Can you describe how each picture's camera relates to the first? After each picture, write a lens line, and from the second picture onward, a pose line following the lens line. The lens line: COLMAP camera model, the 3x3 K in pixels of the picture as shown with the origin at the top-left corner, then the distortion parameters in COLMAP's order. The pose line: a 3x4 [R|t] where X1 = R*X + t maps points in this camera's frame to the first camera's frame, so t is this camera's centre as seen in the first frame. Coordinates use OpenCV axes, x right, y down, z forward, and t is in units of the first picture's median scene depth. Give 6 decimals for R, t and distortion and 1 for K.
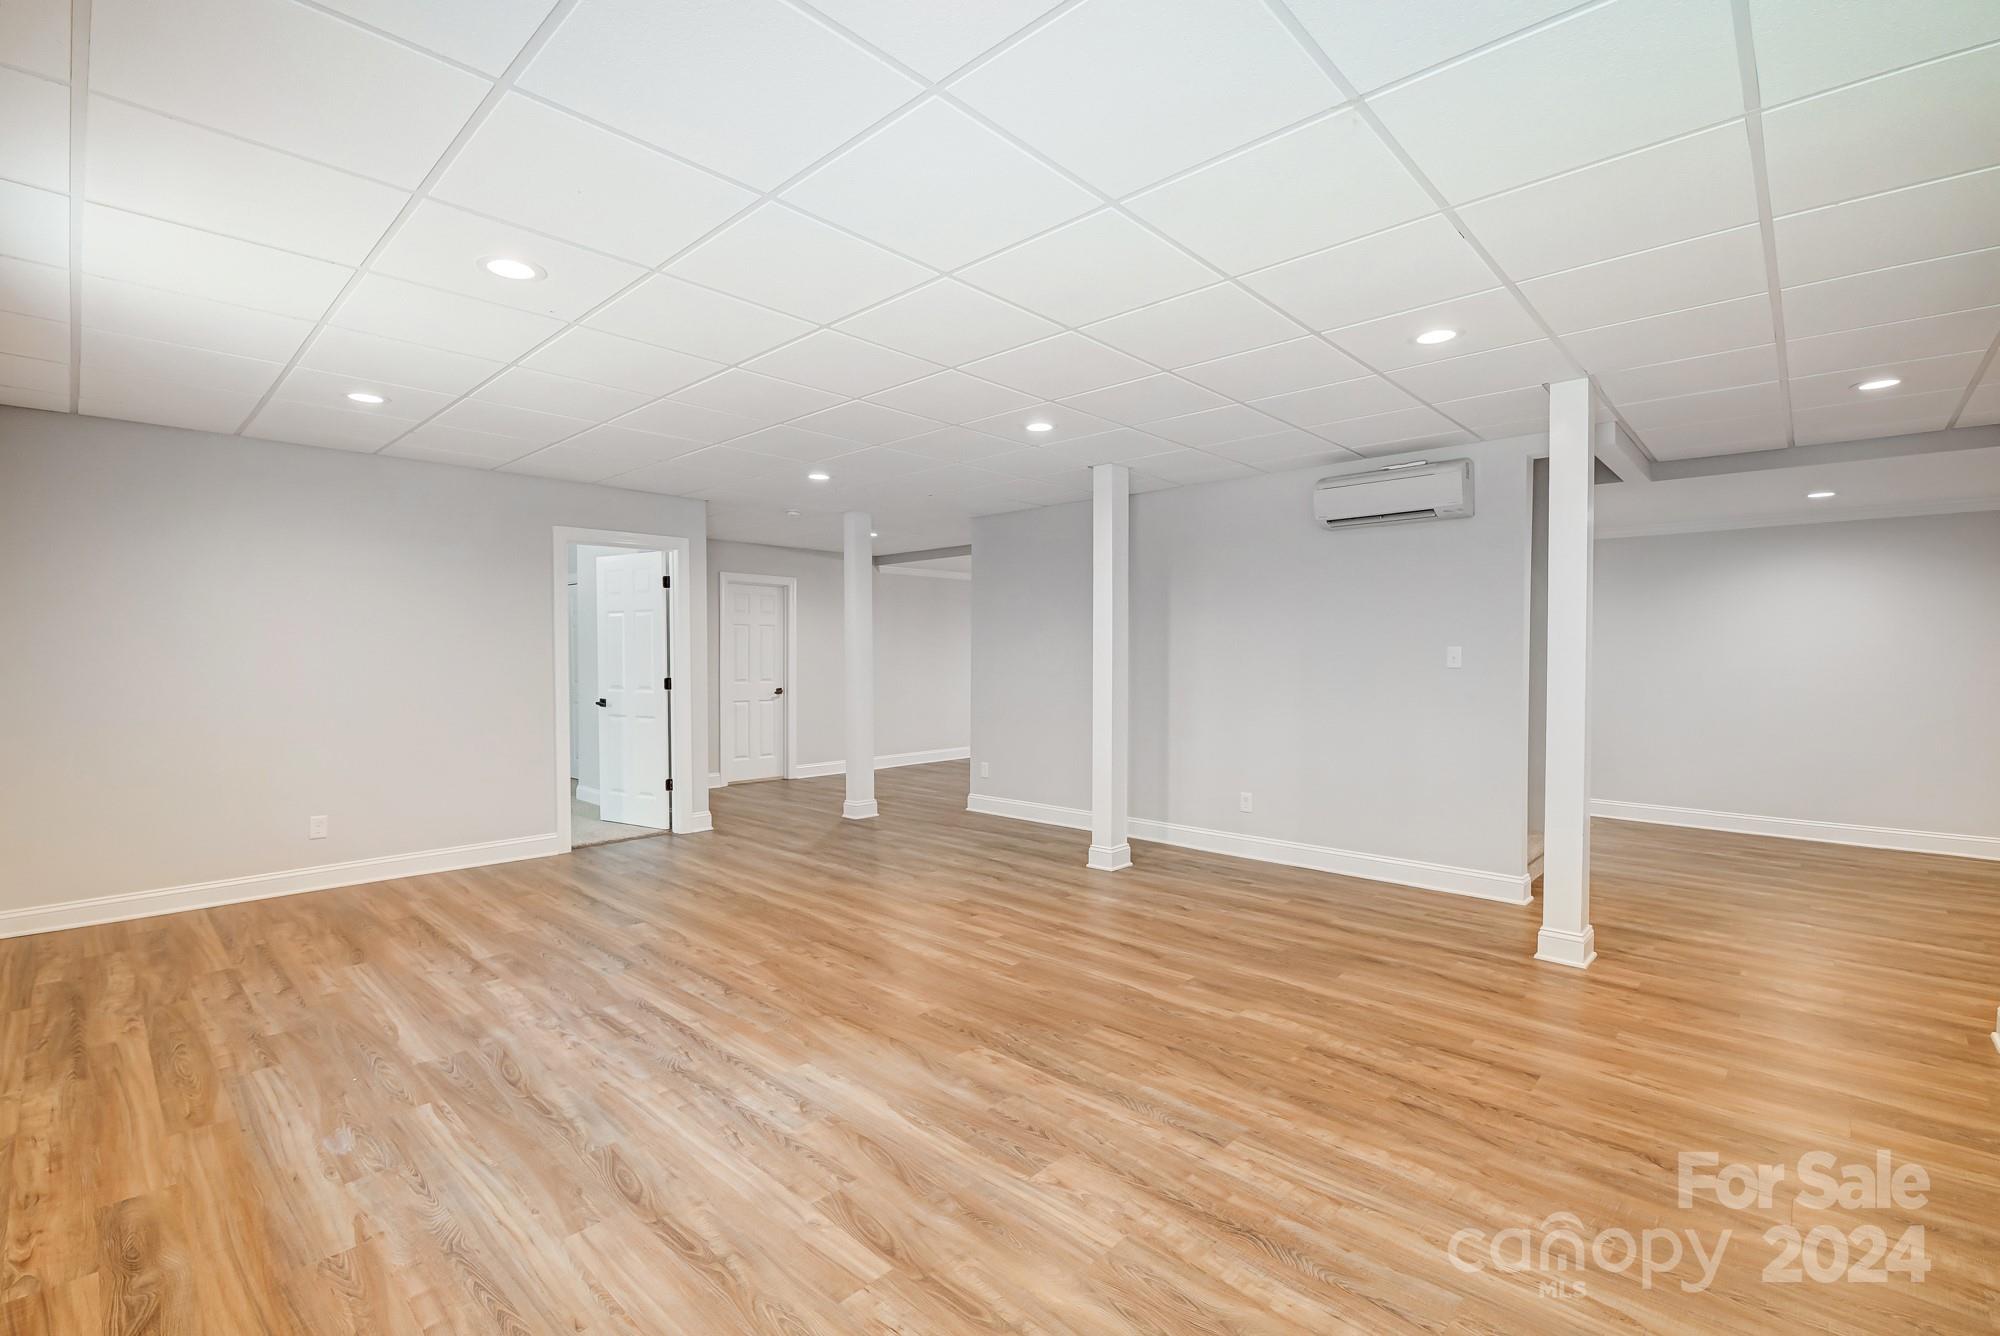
lens RADIAL K [[871.9, 0, 1002.7], [0, 871.9, 668.0], [0, 0, 1]] dist [-0.017379, -0.001492]
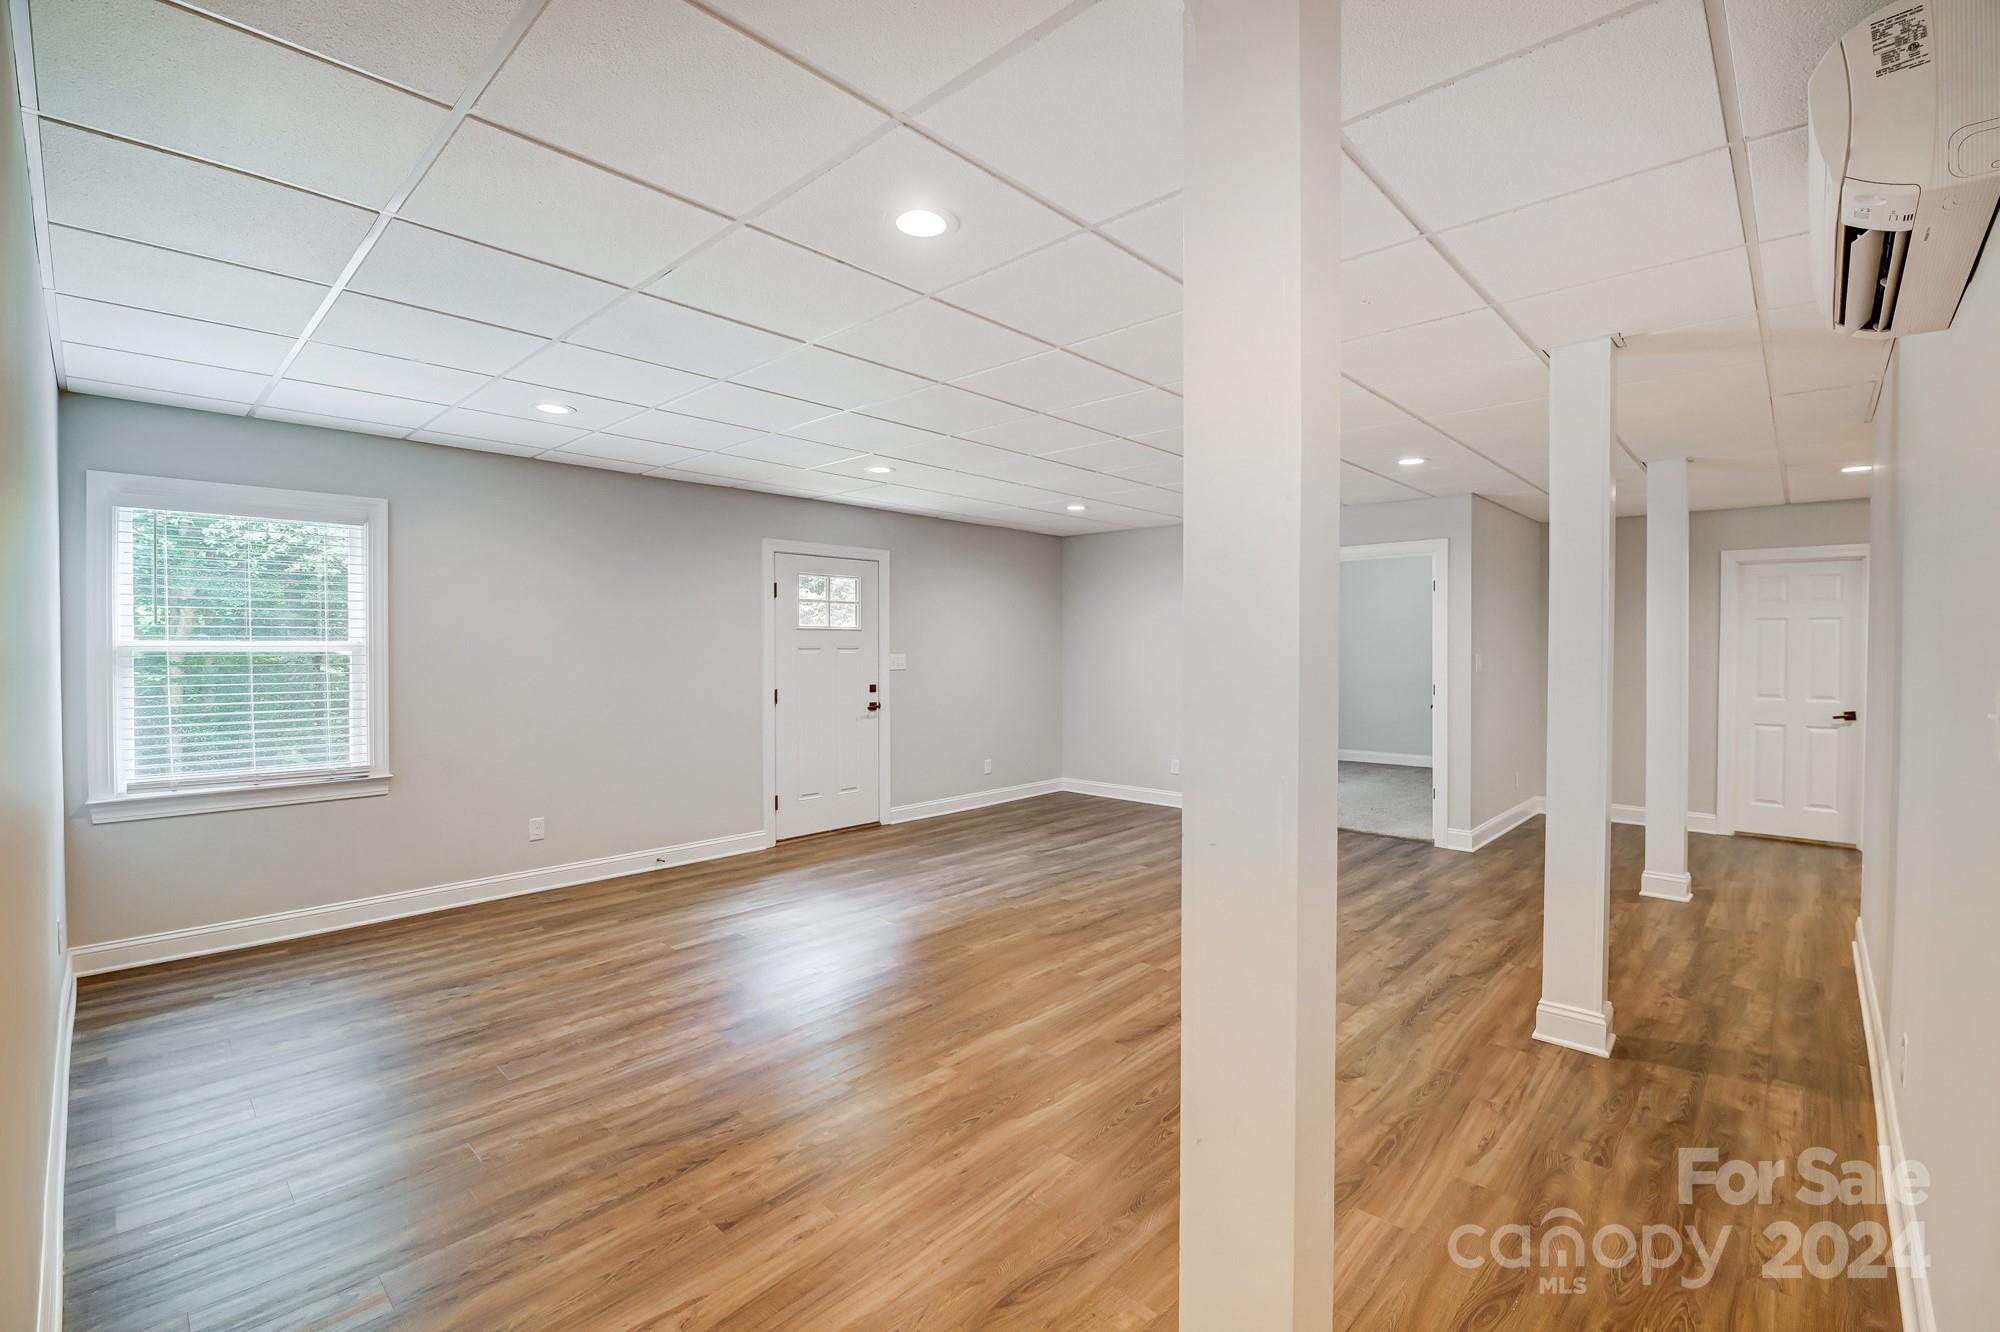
lens RADIAL K [[866.3, 0, 1003.4], [0, 866.3, 651.5], [0, 0, 1]] dist [-0.007279, -0.007044]
pose [[0.004599, 0.010146, -0.999938, 1.003580], [-0.021337, 0.999722, 0.010045, -0.040338], [0.999762, 0.021290, 0.004814, 0.894880]]
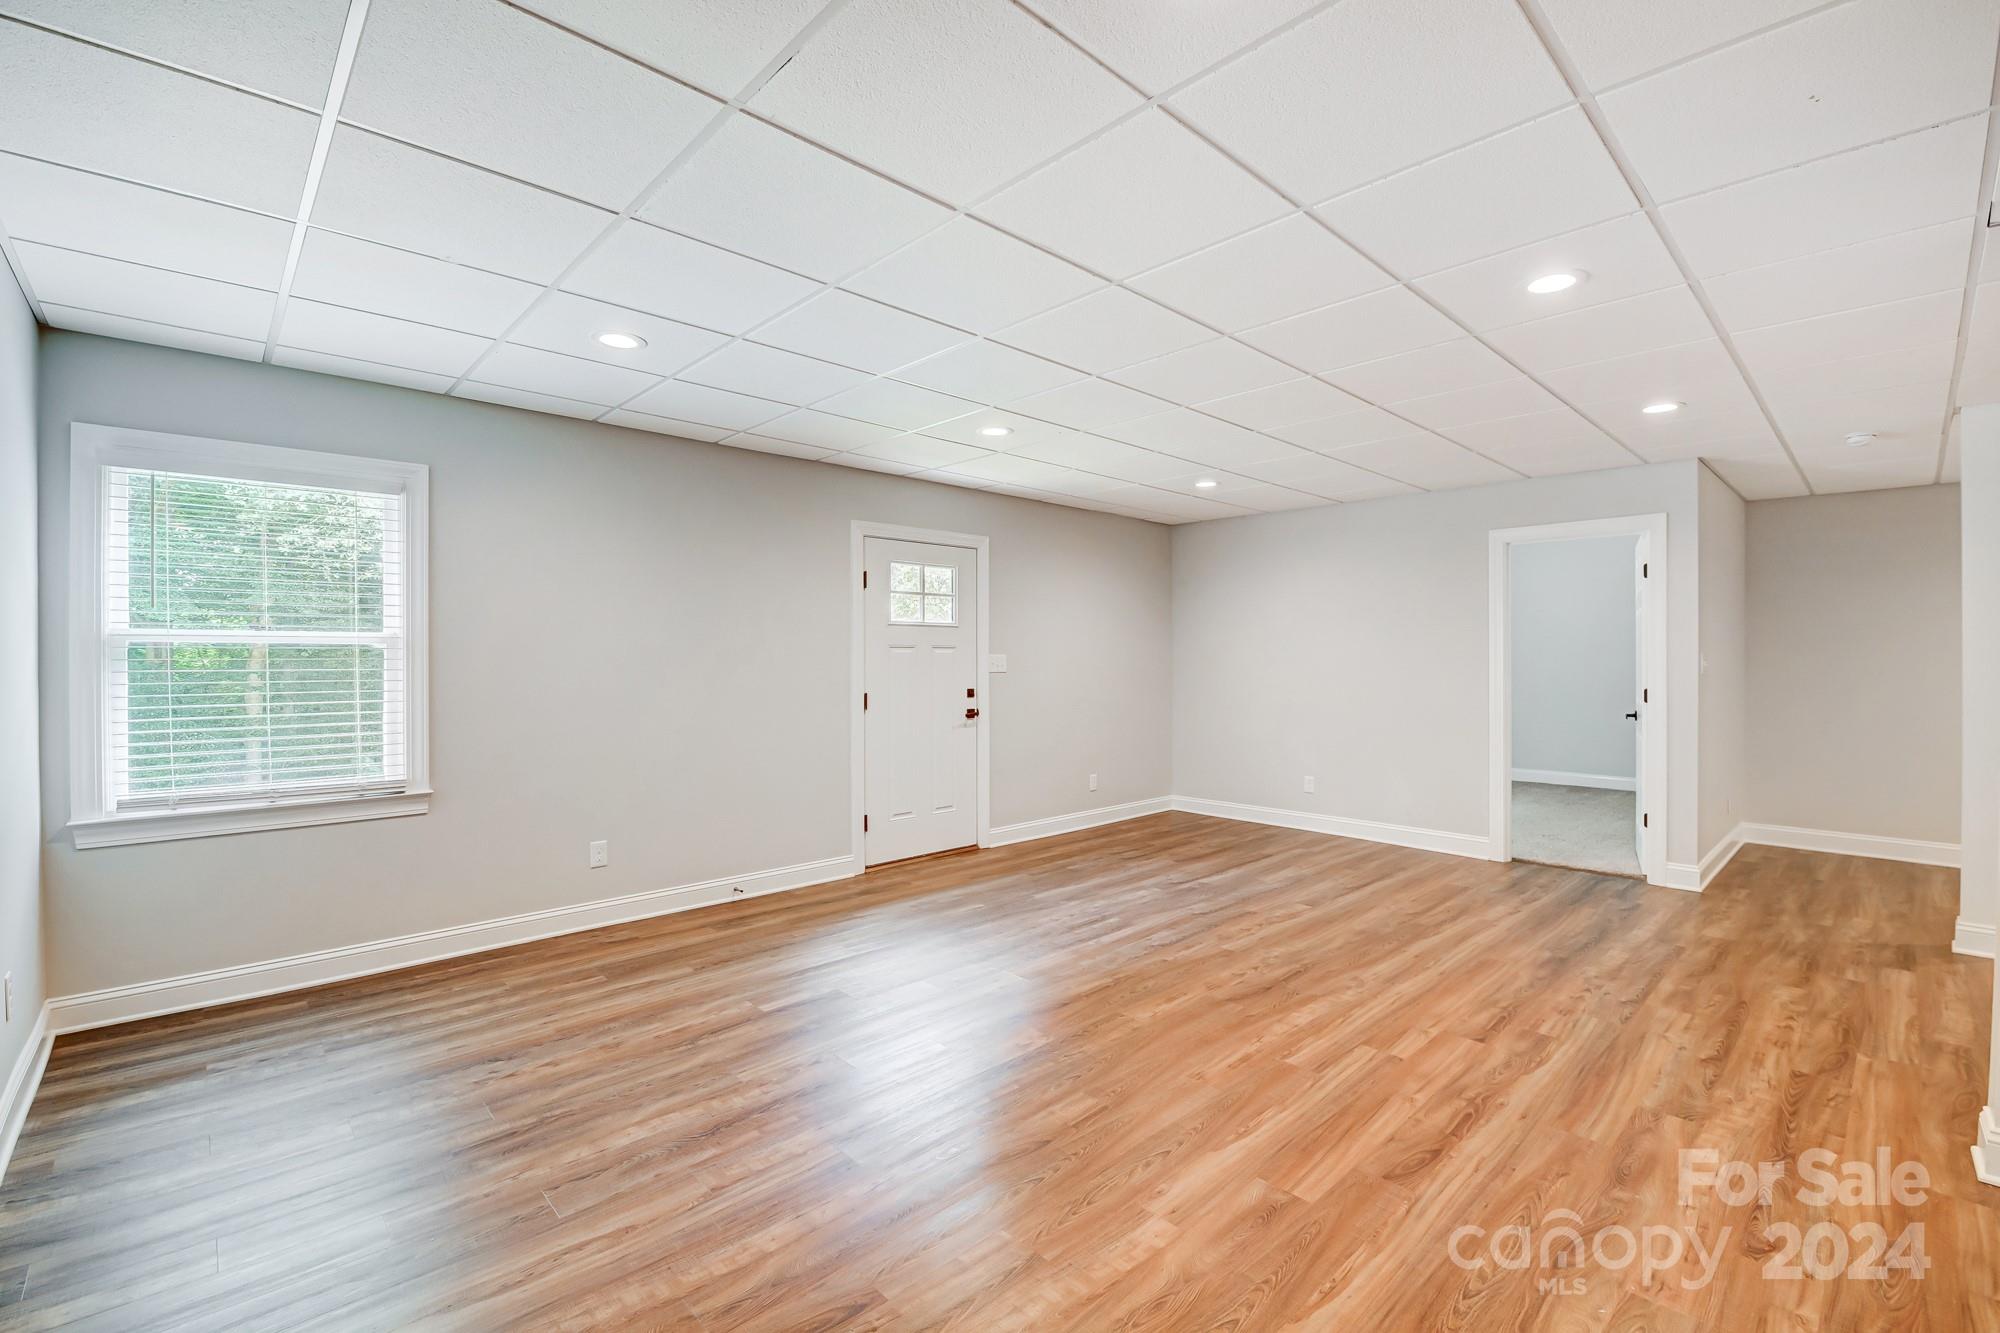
lens RADIAL K [[866.3, 0, 1002.1], [0, 866.3, 657.5], [0, 0, 1]] dist [-0.007279, -0.007044]
pose [[-0.056549, 0.004039, -0.998392, 0.782187], [-0.020279, 0.999781, 0.005194, -0.014627], [0.998194, 0.020540, -0.056454, 0.779824]]
